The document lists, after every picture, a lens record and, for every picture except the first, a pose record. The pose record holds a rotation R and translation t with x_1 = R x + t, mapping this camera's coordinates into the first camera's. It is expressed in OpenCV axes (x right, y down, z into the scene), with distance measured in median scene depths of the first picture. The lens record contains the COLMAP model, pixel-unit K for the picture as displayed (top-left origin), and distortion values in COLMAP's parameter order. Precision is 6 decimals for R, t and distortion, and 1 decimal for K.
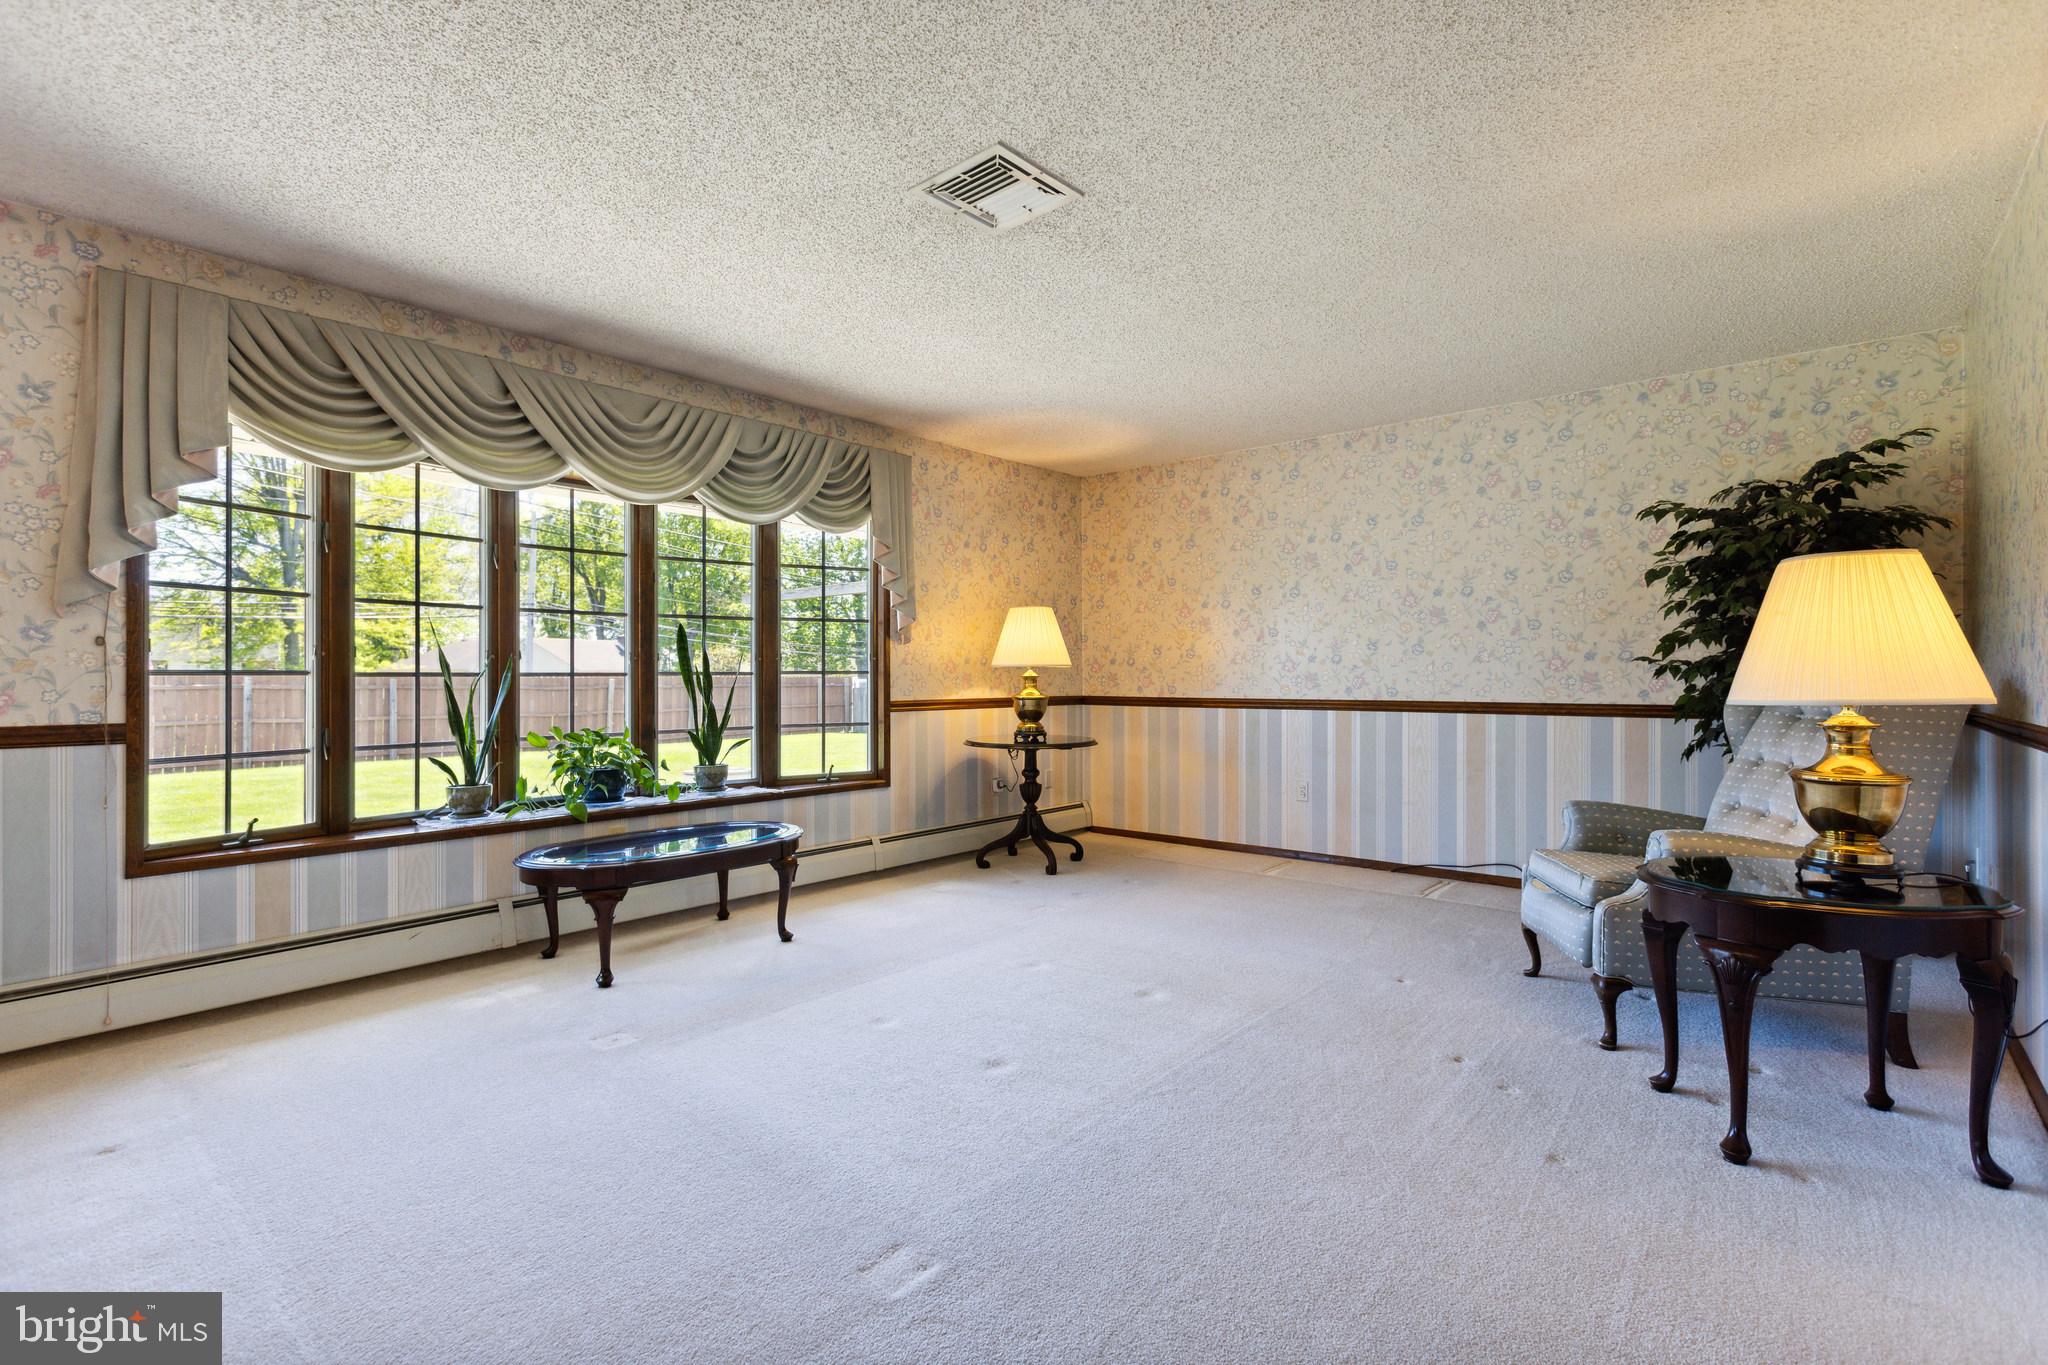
lens RADIAL K [[936.5, 0, 1021.6], [0, 936.5, 676.2], [0, 0, 1]] dist [-0.005499, -0.000905]
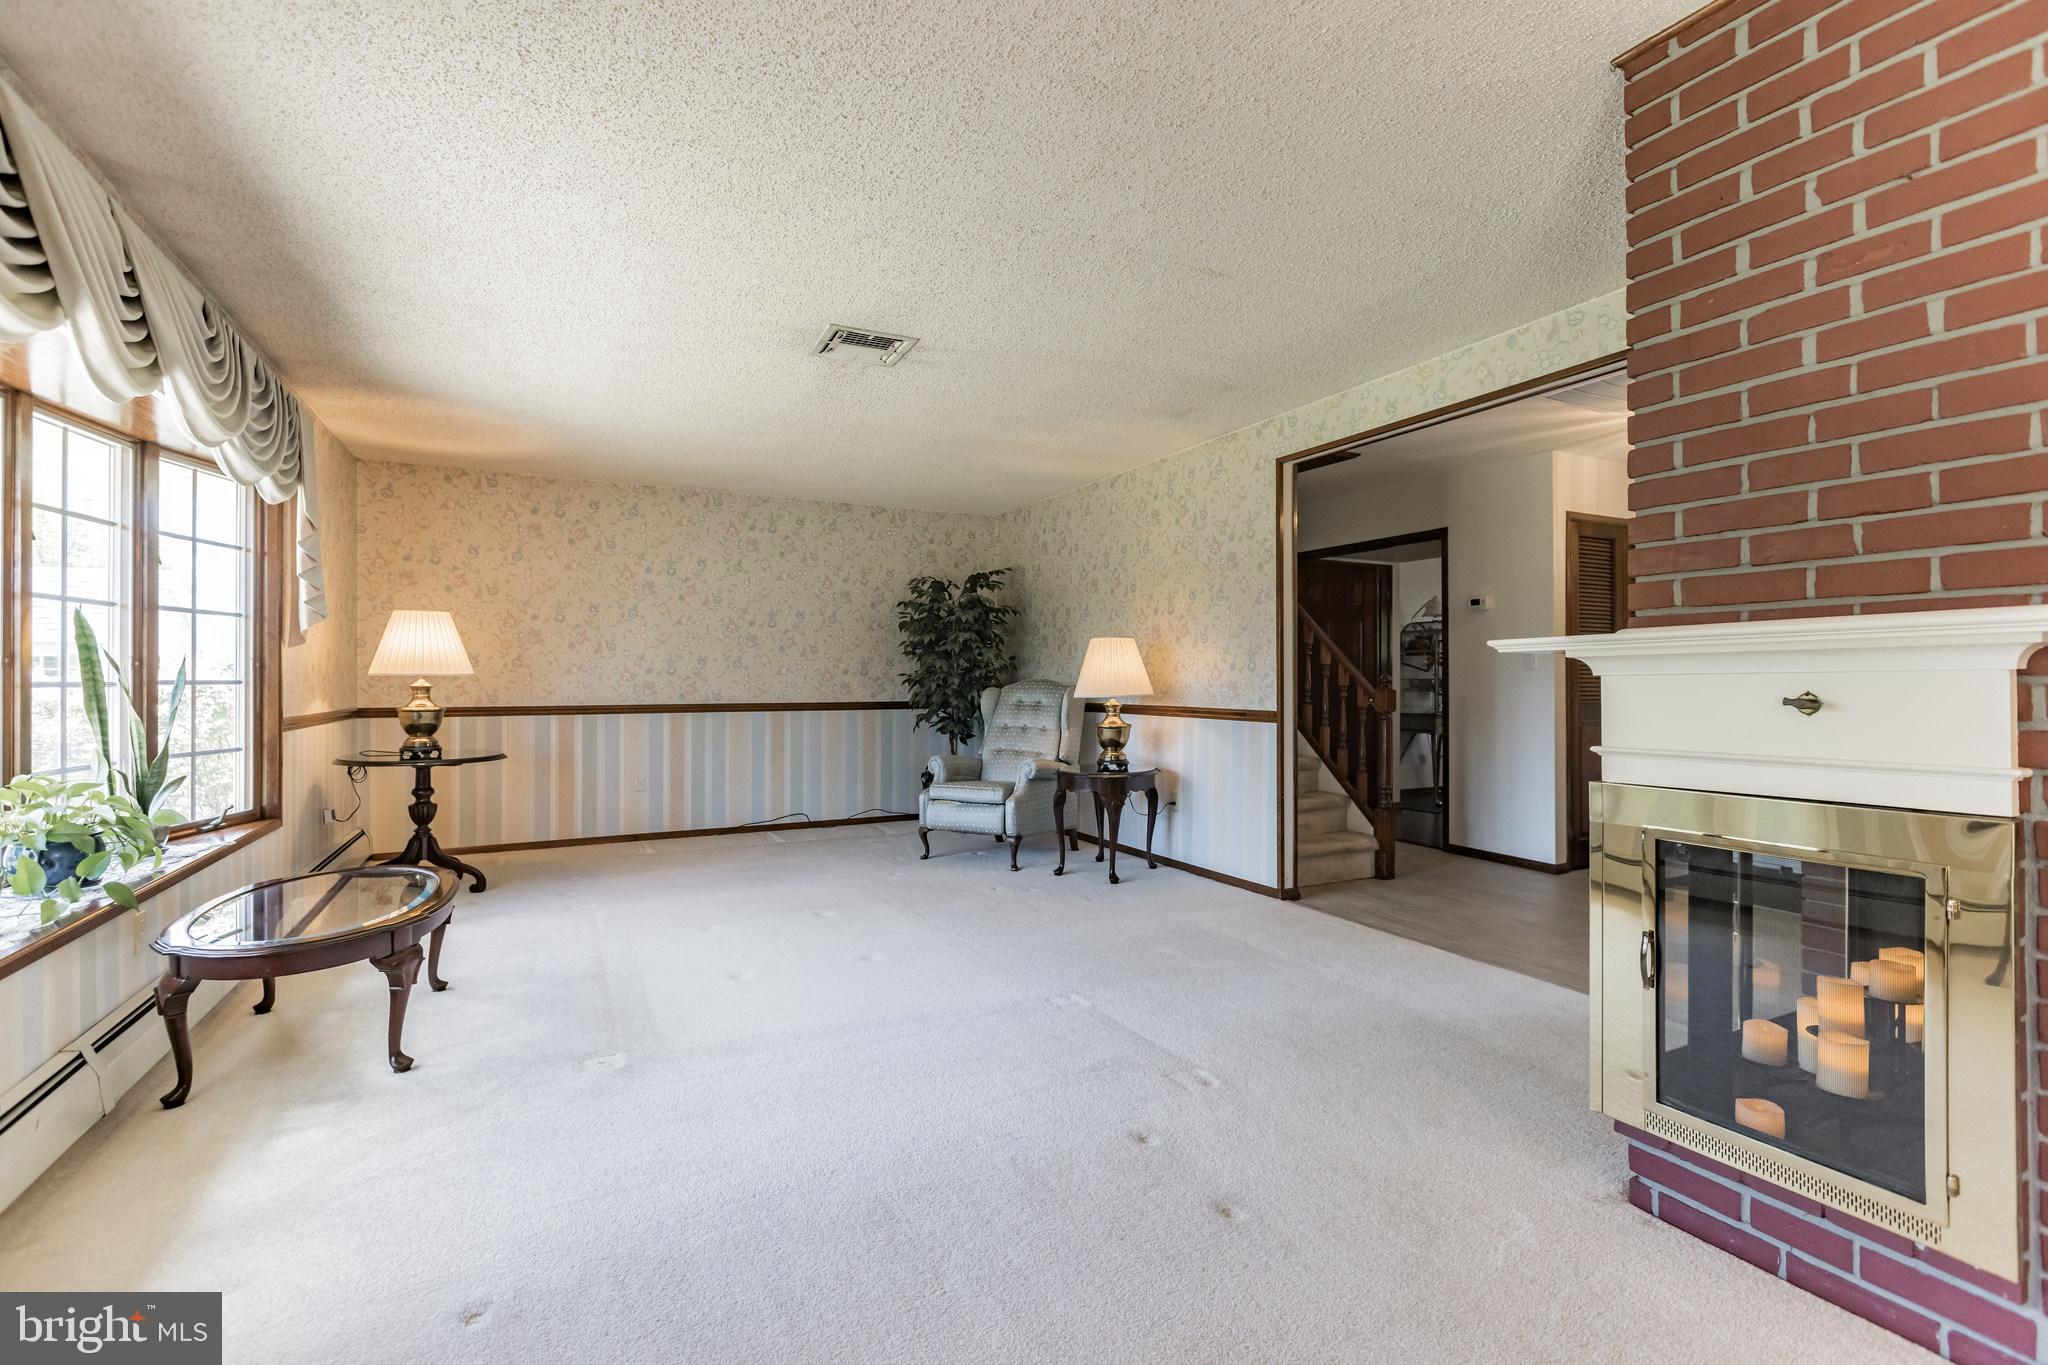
lens RADIAL K [[936.5, 0, 1010.6], [0, 936.5, 676.5], [0, 0, 1]] dist [-0.005499, -0.000905]
pose [[0.373319, 0.005338, 0.927688, -0.646944], [0.001465, 0.999979, -0.006344, -0.002840], [-0.927702, 0.003727, 0.373303, 0.133216]]
